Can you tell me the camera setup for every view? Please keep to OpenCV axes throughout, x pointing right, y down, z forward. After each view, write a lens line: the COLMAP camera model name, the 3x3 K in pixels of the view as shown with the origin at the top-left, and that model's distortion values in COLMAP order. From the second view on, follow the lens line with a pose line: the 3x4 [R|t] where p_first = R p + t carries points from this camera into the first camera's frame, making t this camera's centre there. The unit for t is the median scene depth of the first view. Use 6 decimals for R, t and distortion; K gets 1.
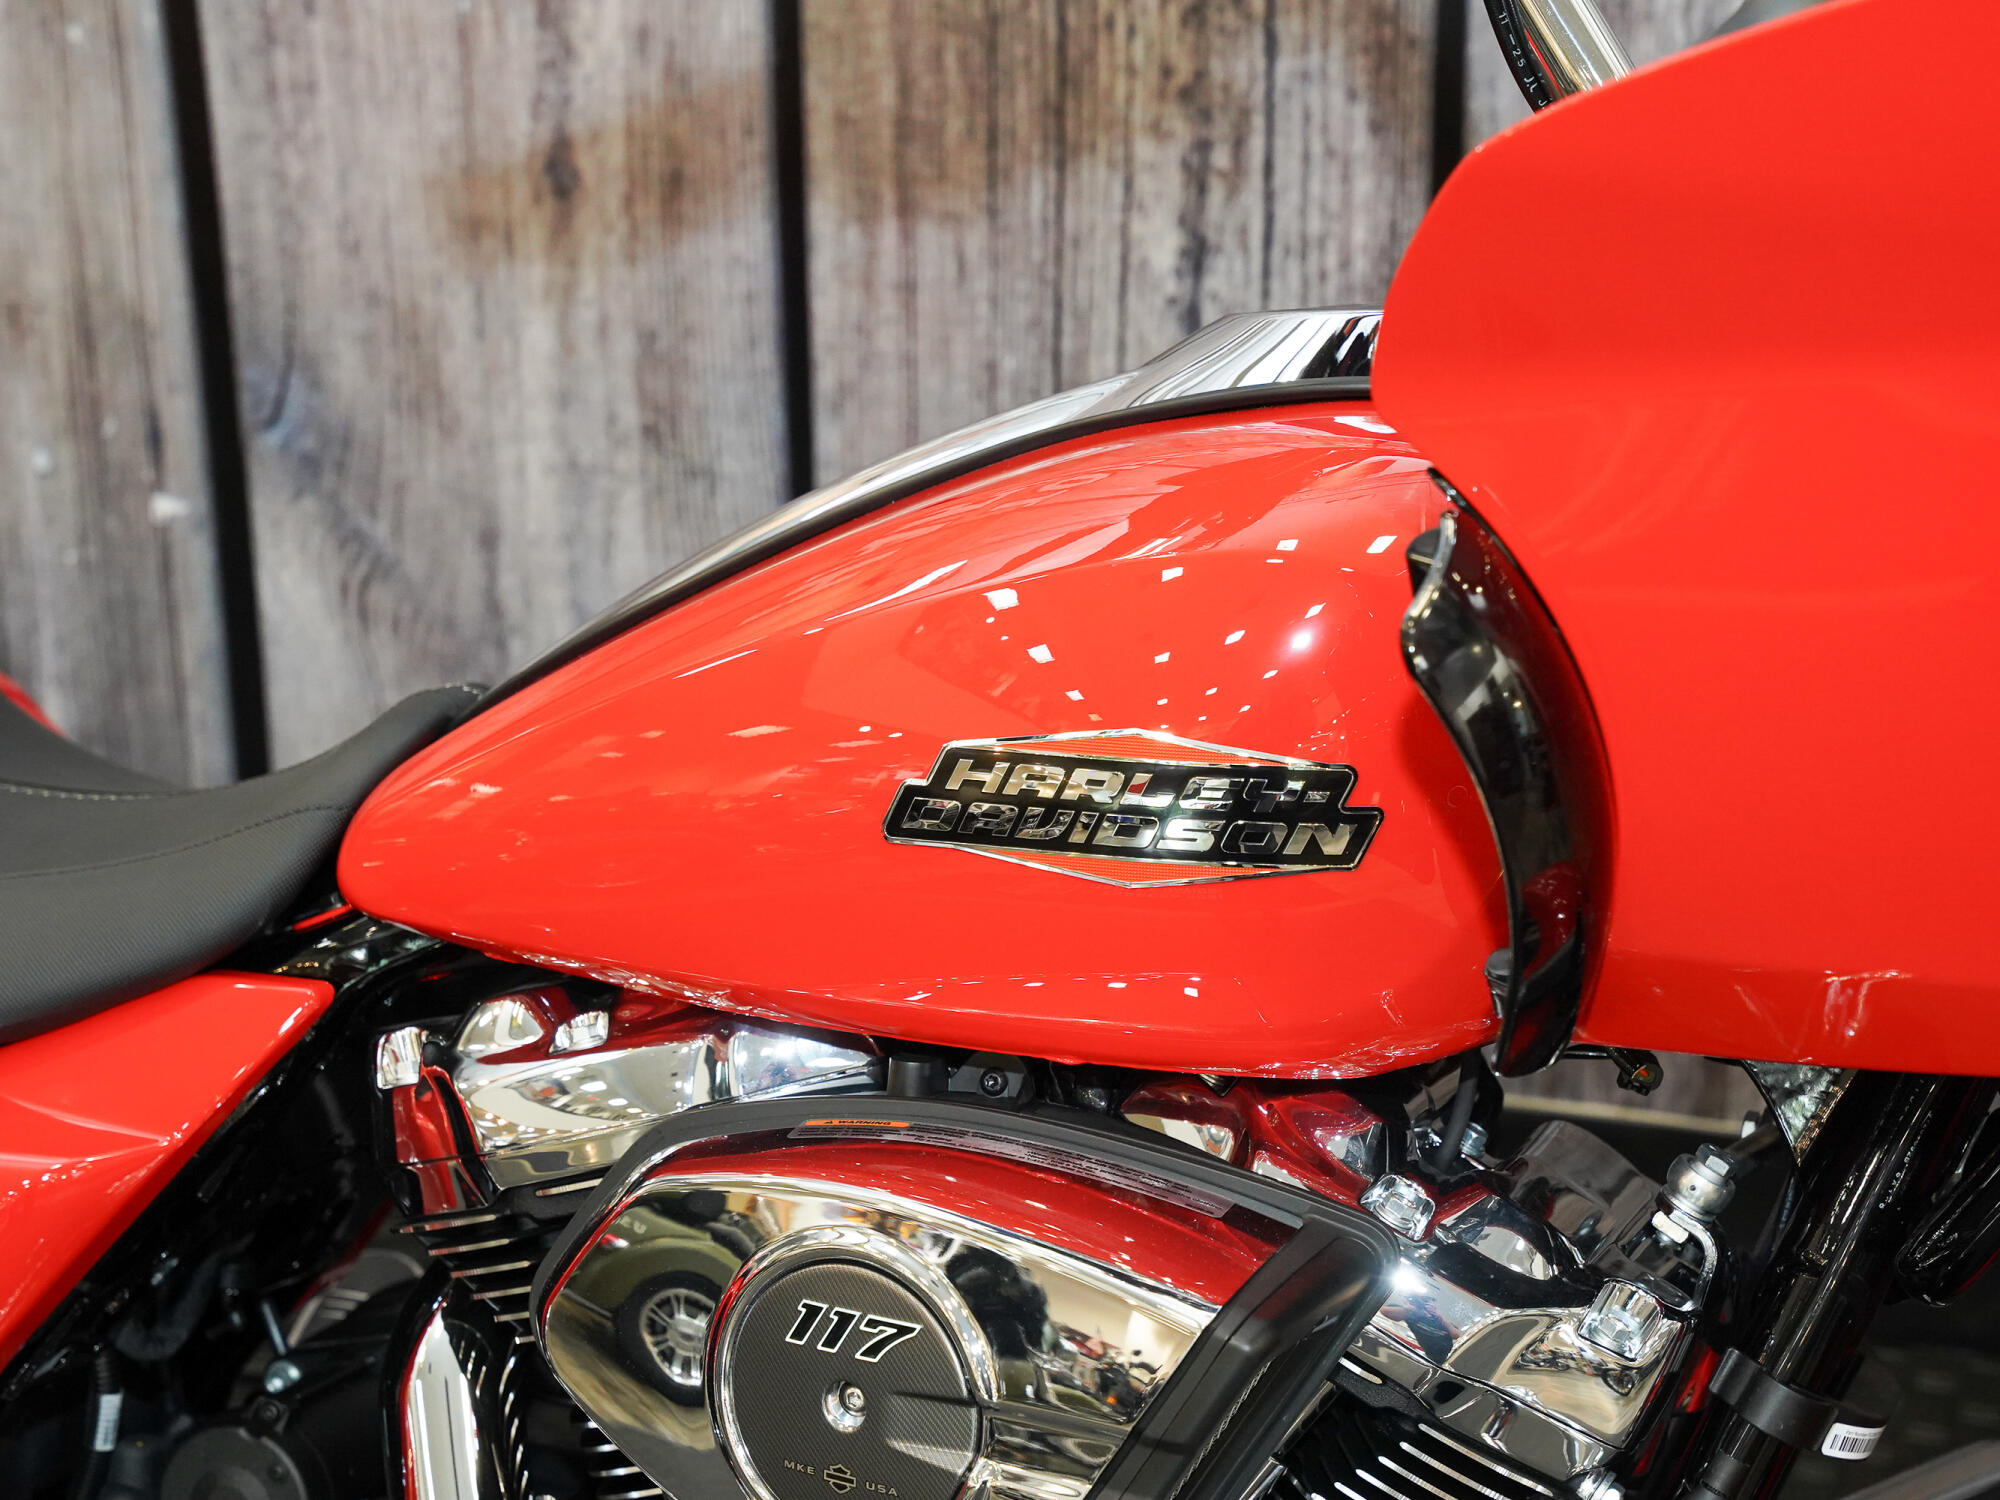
lens RADIAL K [[4389.4, 0, 980.1], [0, 4389.4, 769.5], [0, 0, 1]] dist [0.034940, 0.000000]
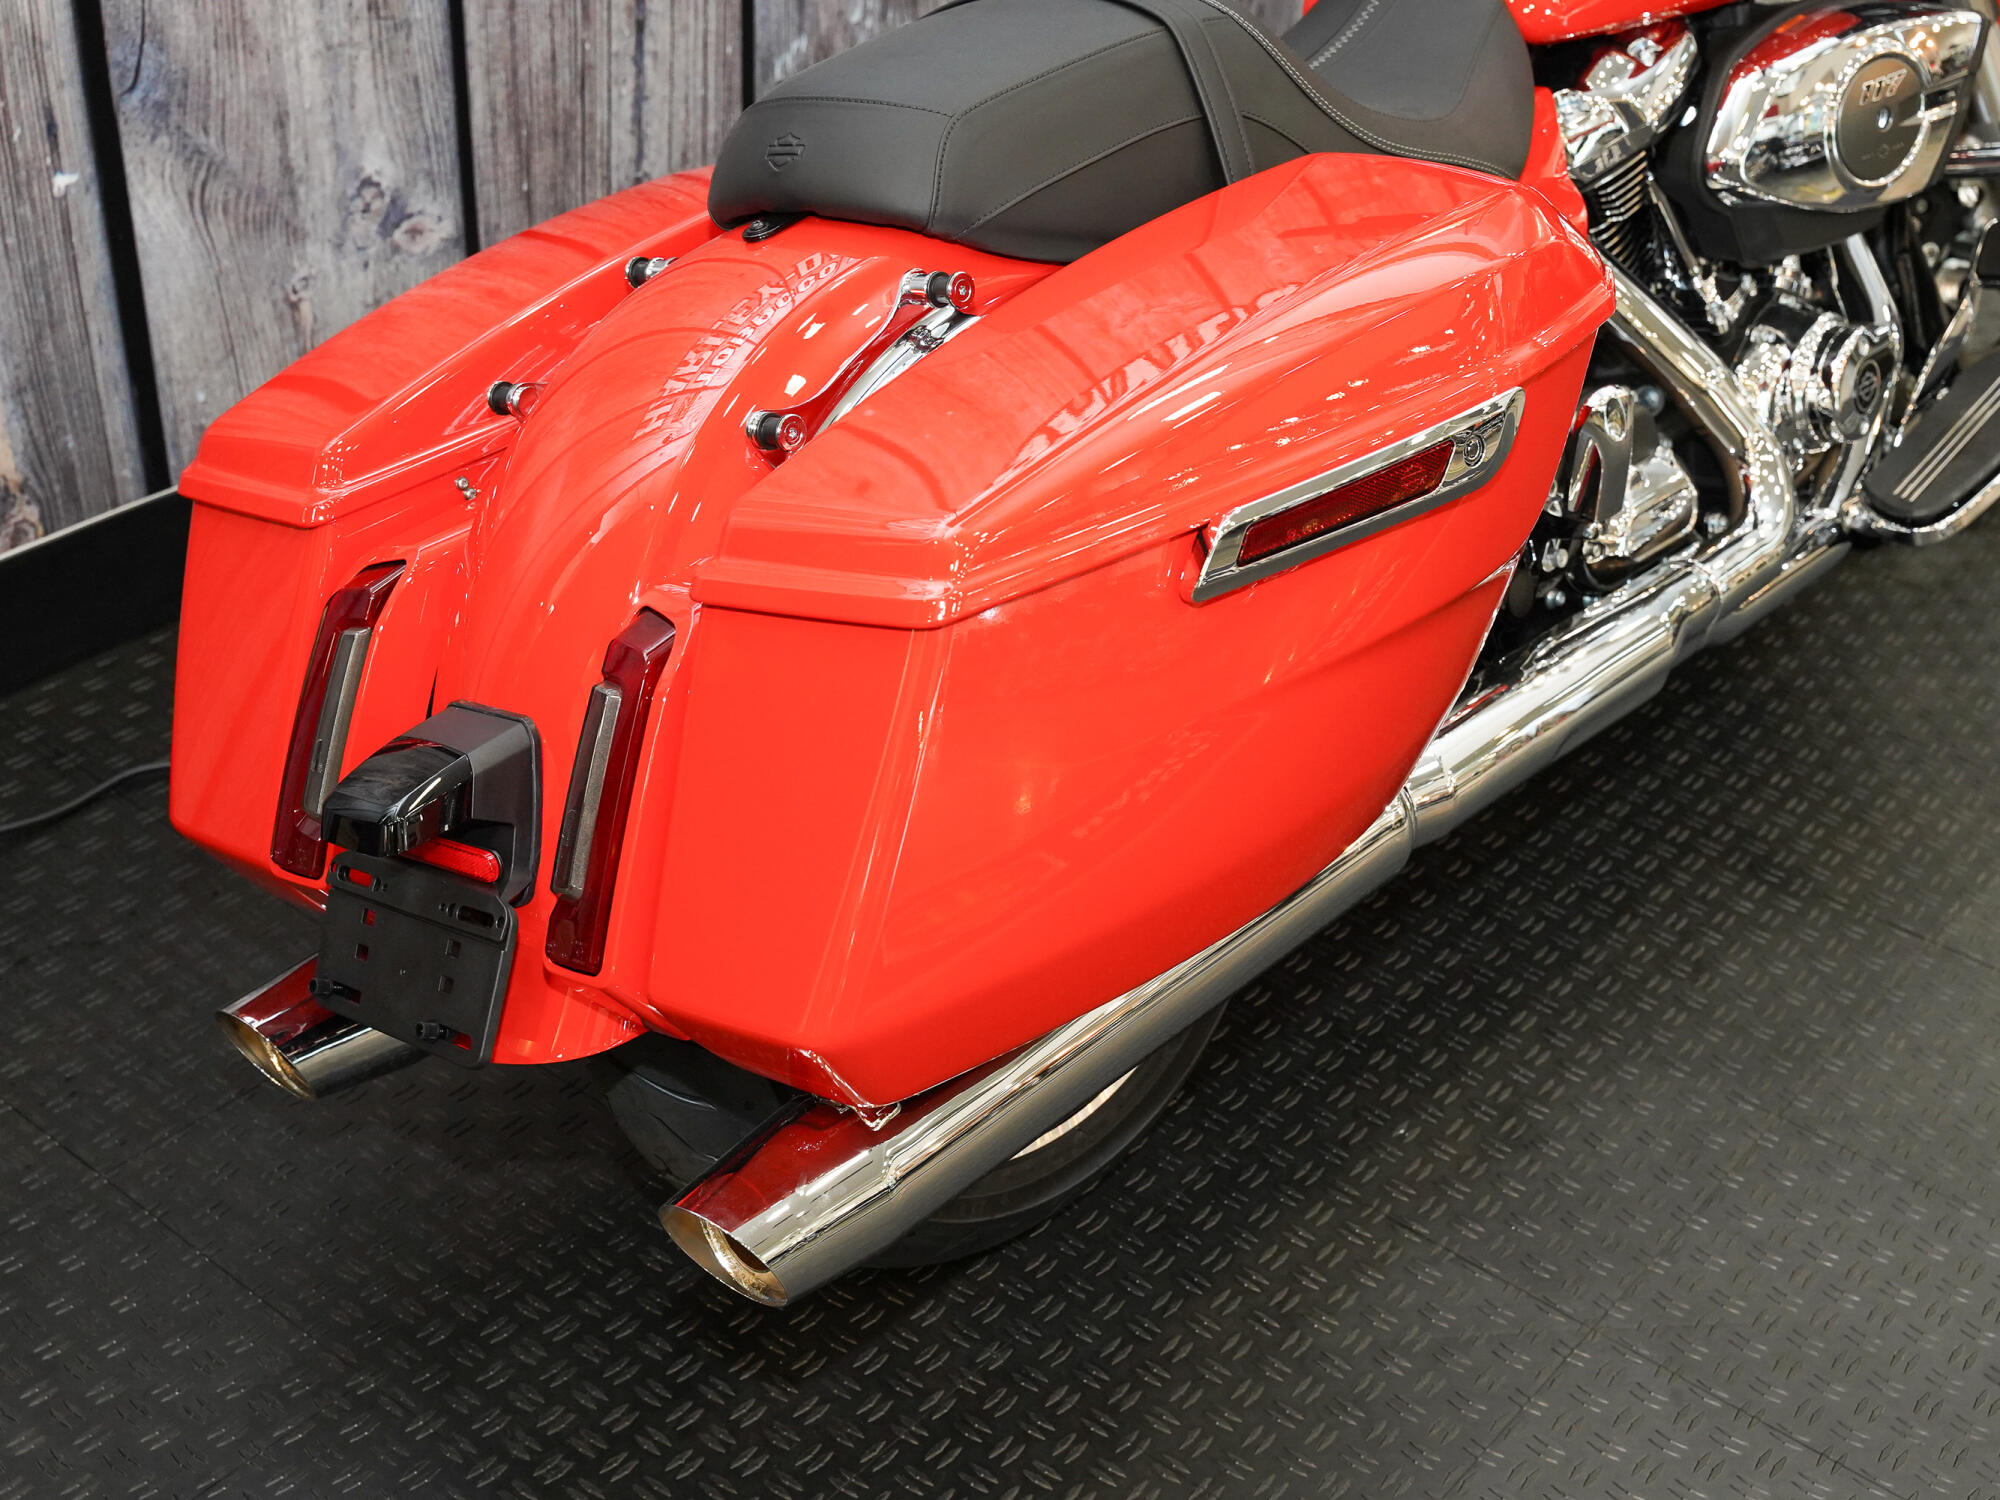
lens RADIAL K [[2629.2, 0, 984.8], [0, 2629.2, 752.2], [0, 0, 1]] dist [-0.002587, 0.000000]
pose [[0.399004, -0.477196, 0.782994, -0.813221], [0.305870, 0.874270, 0.376956, -0.129081], [-0.864430, 0.089087, 0.494796, 0.410378]]
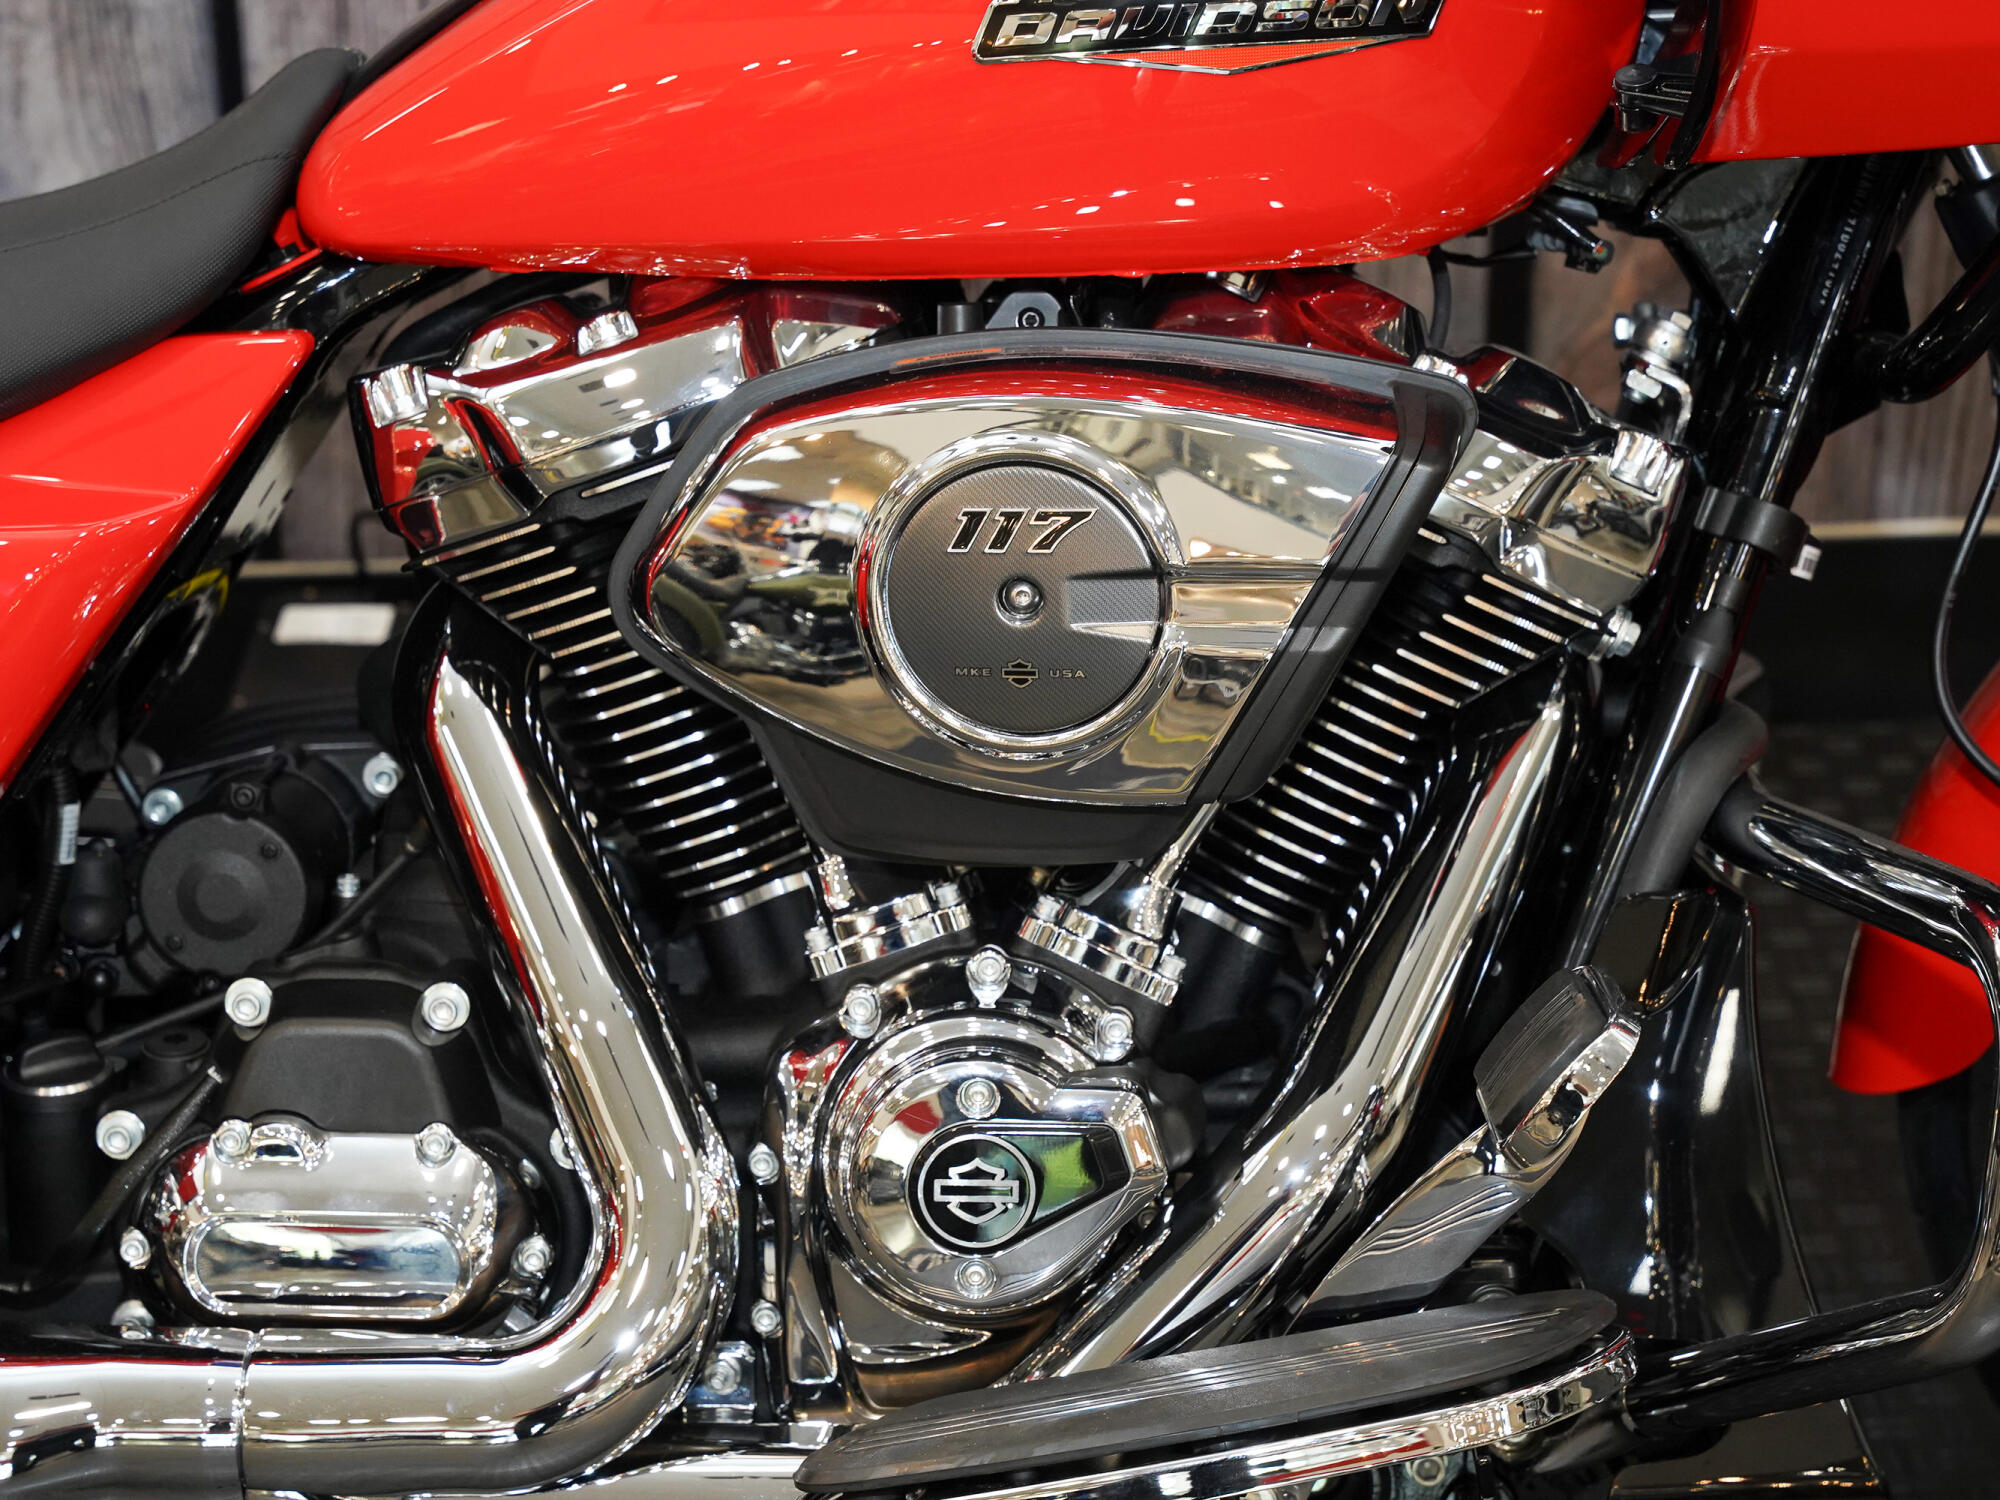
lens RADIAL K [[4389.4, 0, 1013.0], [0, 4389.4, 746.9], [0, 0, 1]] dist [0.034940, 0.000000]
pose [[0.945558, -0.131705, 0.297612, -0.189757], [0.121019, 0.991173, 0.054137, 0.066844], [-0.302115, -0.015173, 0.953151, 0.002961]]
